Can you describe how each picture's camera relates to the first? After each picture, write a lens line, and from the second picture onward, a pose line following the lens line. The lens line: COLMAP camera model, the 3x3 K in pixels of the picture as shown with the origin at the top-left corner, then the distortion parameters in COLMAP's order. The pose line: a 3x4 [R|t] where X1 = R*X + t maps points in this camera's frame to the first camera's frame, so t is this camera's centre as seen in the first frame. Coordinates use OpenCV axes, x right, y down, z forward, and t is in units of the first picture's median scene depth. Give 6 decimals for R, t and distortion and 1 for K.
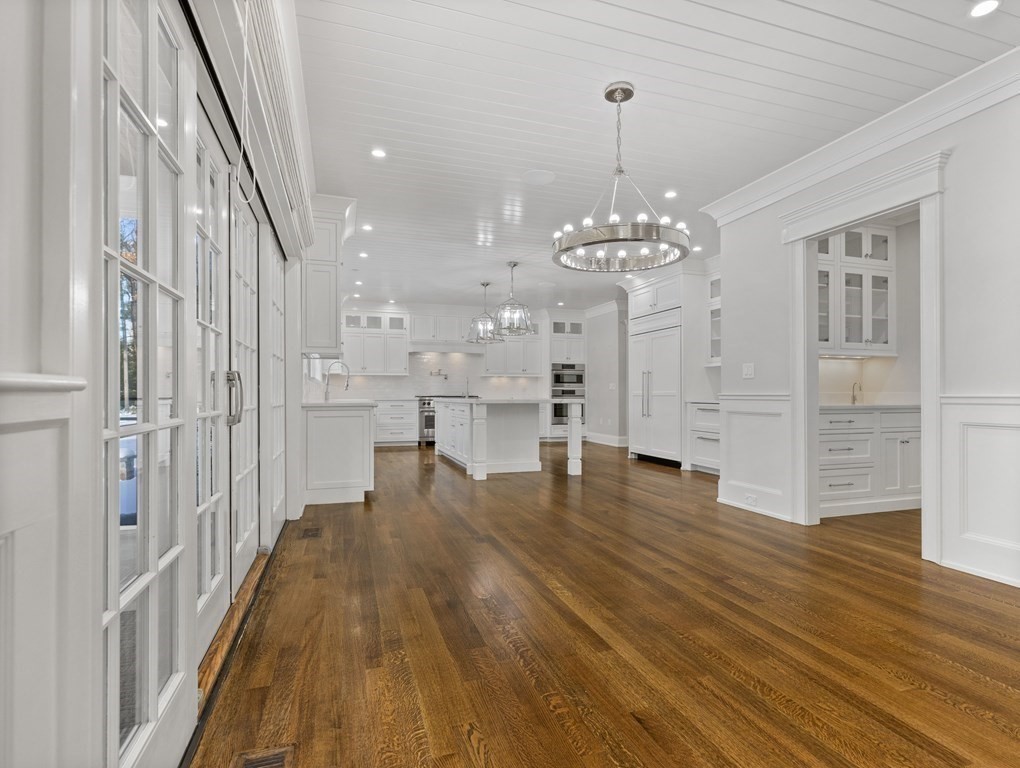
lens RADIAL K [[521.2, 0, 510.0], [0, 521.2, 384.0], [0, 0, 1]] dist [0.003629, 0.001132]
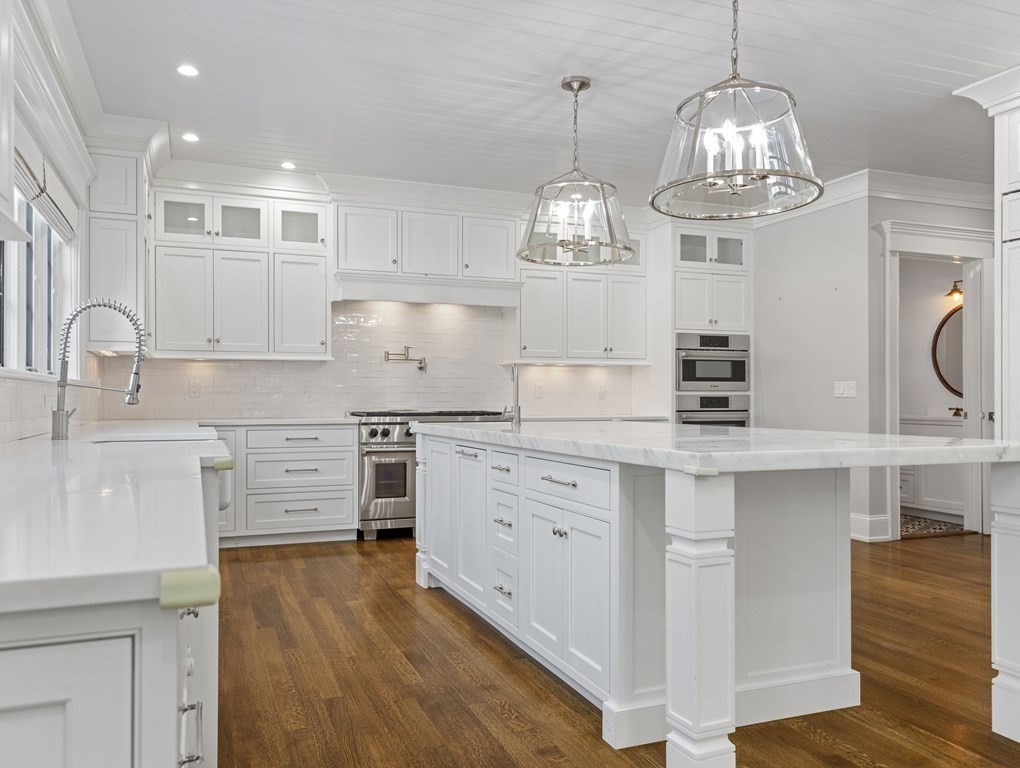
lens RADIAL K [[805.4, 0, 510.0], [0, 805.4, 384.0], [0, 0, 1]] dist [0.004335, 0.002900]
pose [[0.998152, 0.000788, 0.060756, -0.097096], [-0.000865, 0.999999, 0.001242, 0.000451], [-0.060755, -0.001292, 0.998152, 0.387887]]
